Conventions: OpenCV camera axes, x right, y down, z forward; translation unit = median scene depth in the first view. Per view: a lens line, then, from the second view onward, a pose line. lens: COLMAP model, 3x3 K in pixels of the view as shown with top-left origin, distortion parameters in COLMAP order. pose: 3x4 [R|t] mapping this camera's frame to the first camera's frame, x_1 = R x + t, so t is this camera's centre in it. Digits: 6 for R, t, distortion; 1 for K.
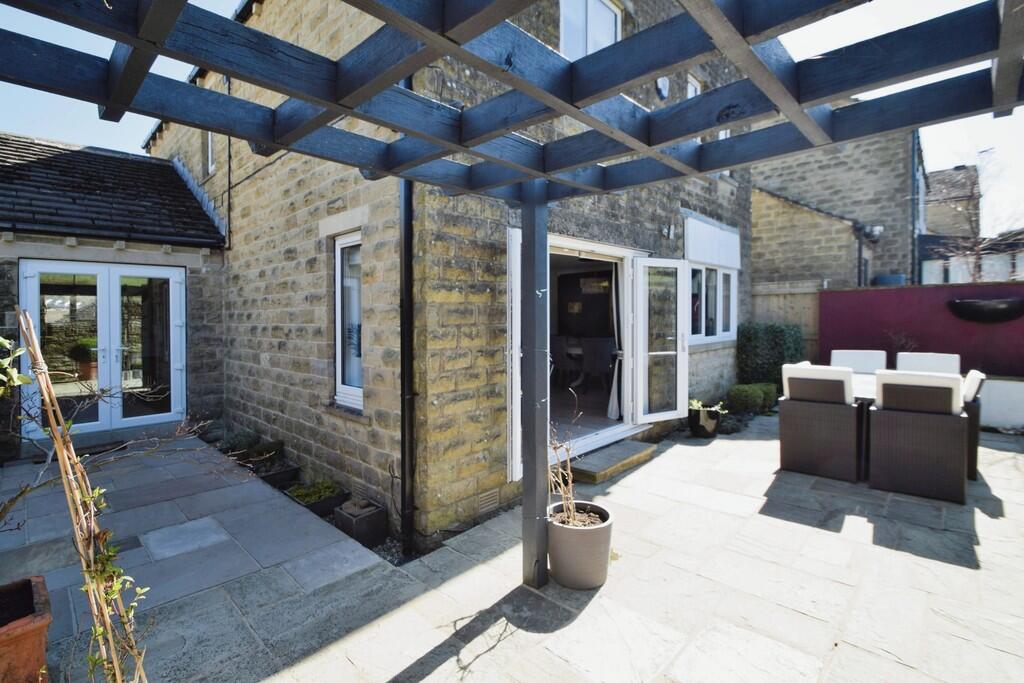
lens RADIAL K [[469.1, 0, 514.1], [0, 469.1, 330.1], [0, 0, 1]] dist [-0.000259, -0.000237]
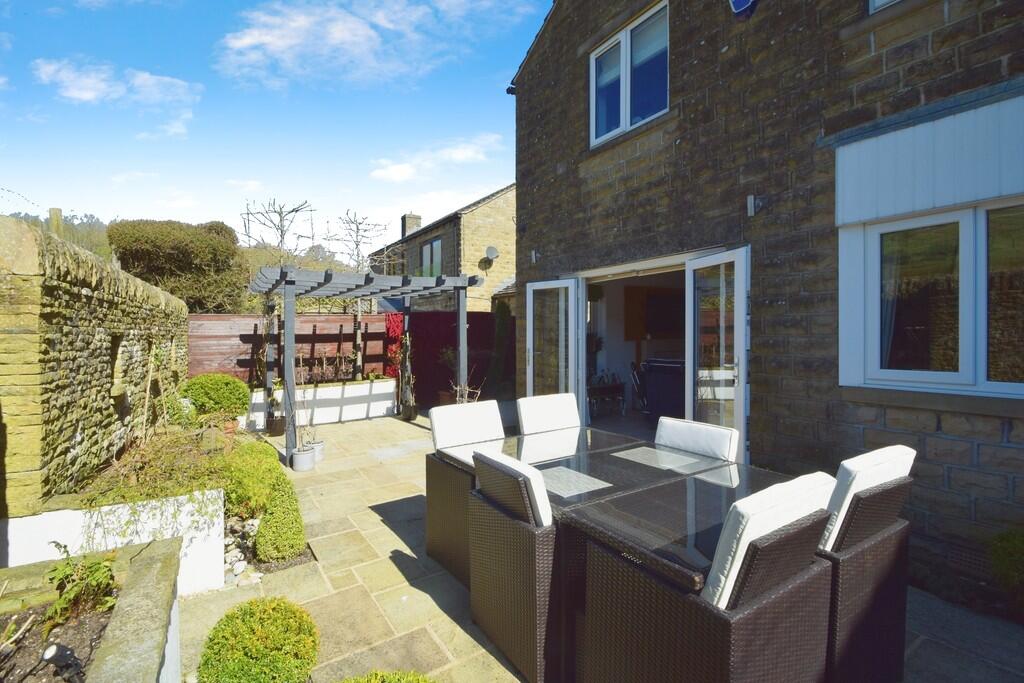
lens RADIAL K [[469.1, 0, 514.1], [0, 469.1, 330.1], [0, 0, 1]] dist [-0.000259, -0.000237]
pose [[-0.243257, 0.001587, -0.969961, 1.329908], [-0.011311, 0.999926, 0.004473, -0.032954], [0.969896, 0.012059, -0.243221, 1.033349]]
